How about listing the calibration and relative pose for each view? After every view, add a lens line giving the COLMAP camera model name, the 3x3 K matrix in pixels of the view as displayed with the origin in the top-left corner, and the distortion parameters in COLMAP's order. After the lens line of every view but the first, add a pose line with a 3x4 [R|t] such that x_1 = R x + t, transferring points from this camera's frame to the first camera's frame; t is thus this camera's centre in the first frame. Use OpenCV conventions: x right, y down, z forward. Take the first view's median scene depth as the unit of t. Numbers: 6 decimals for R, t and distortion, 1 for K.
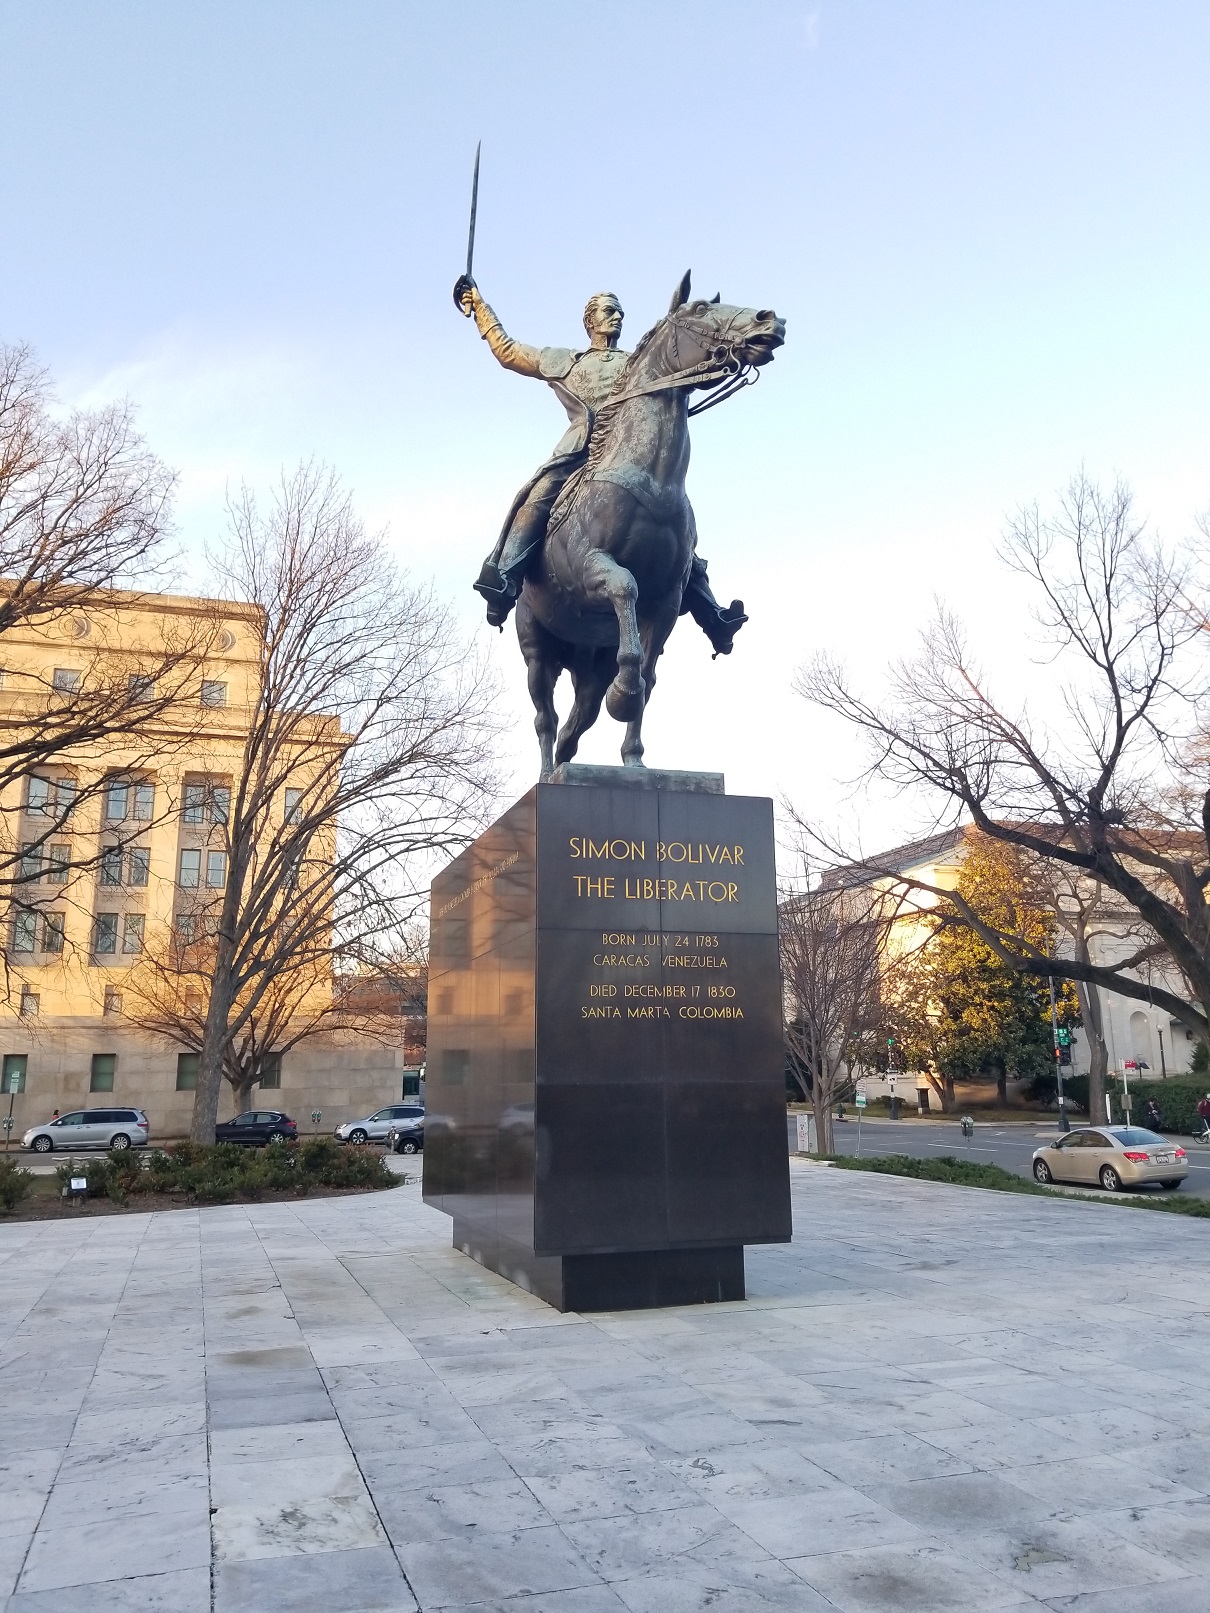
lens RADIAL K [[1215.7, 0, 605.6], [0, 1215.7, 792.8], [0, 0, 1]] dist [0.069067, 0.000885]
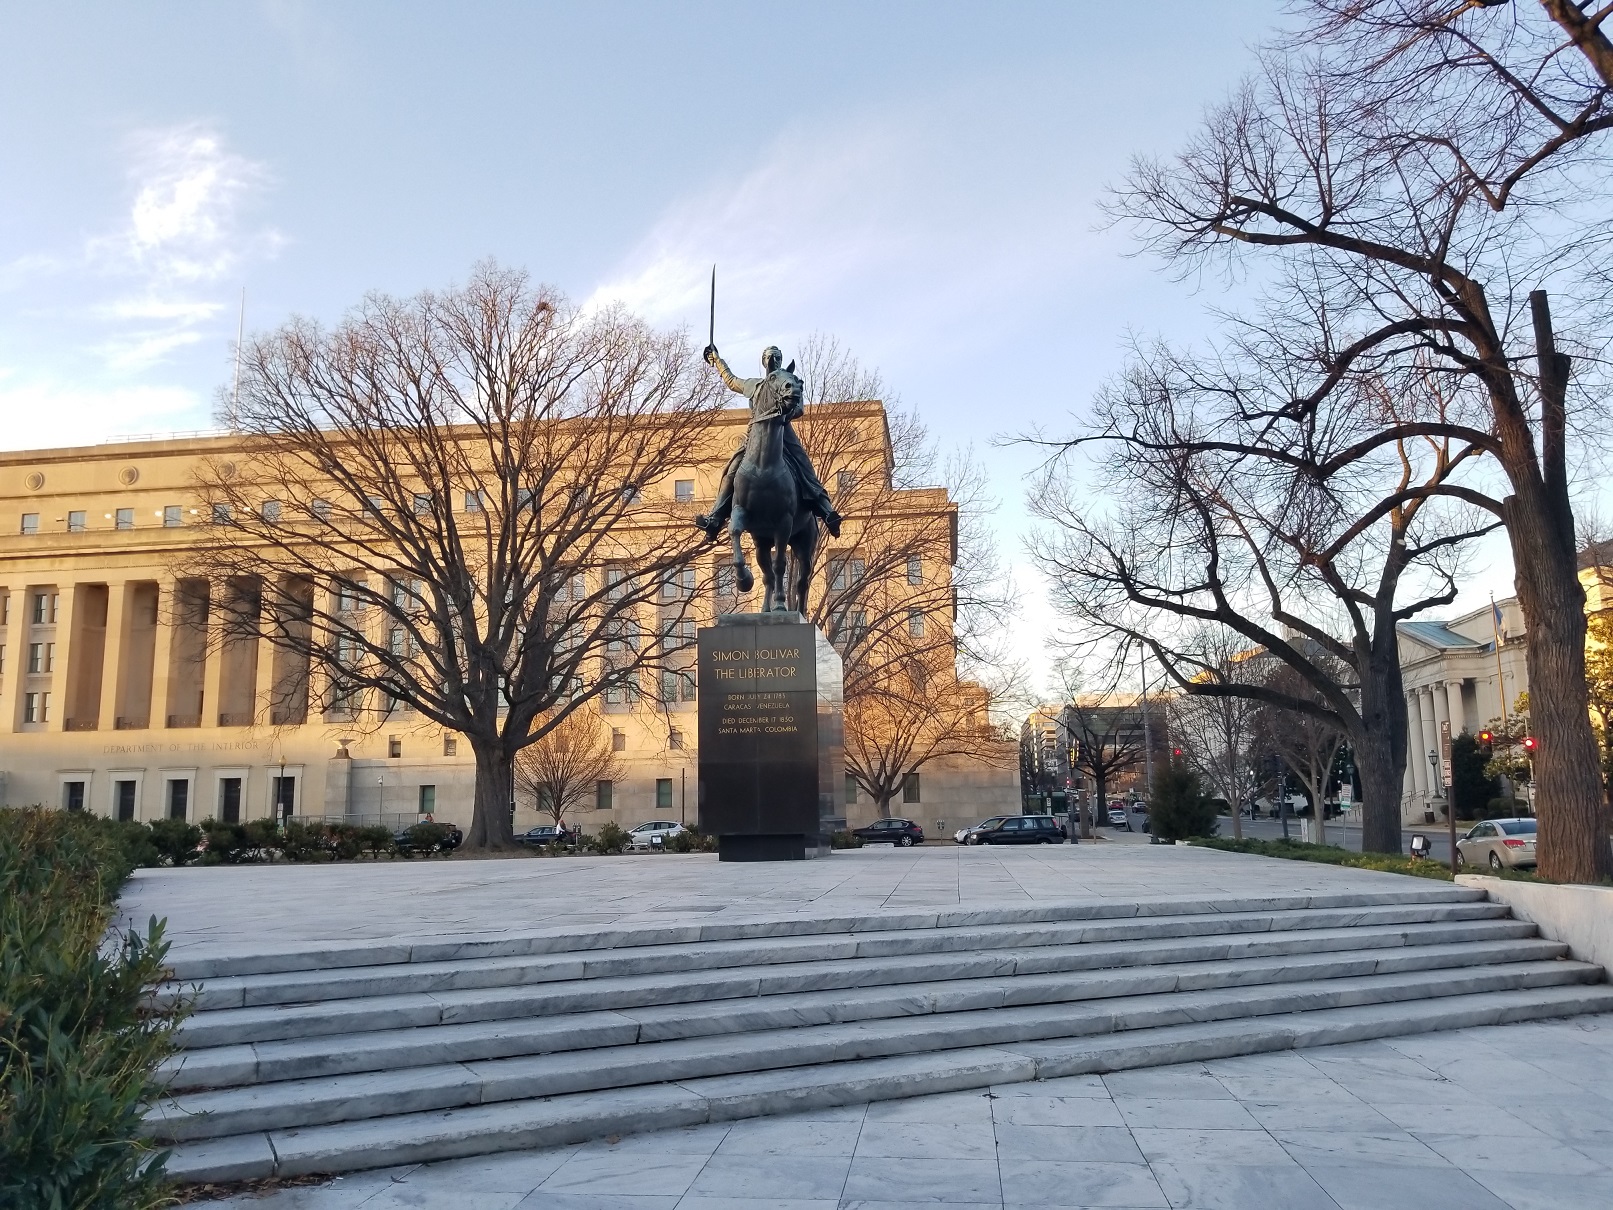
lens RADIAL K [[1215.7, 0, 805.7], [0, 1215.7, 613.9], [0, 0, 1]] dist [0.069067, 0.000885]
pose [[0.906345, -0.071923, -0.416373, 0.916552], [0.101768, 0.993556, 0.049900, -0.108377], [0.410100, -0.087601, 0.907824, -0.798598]]
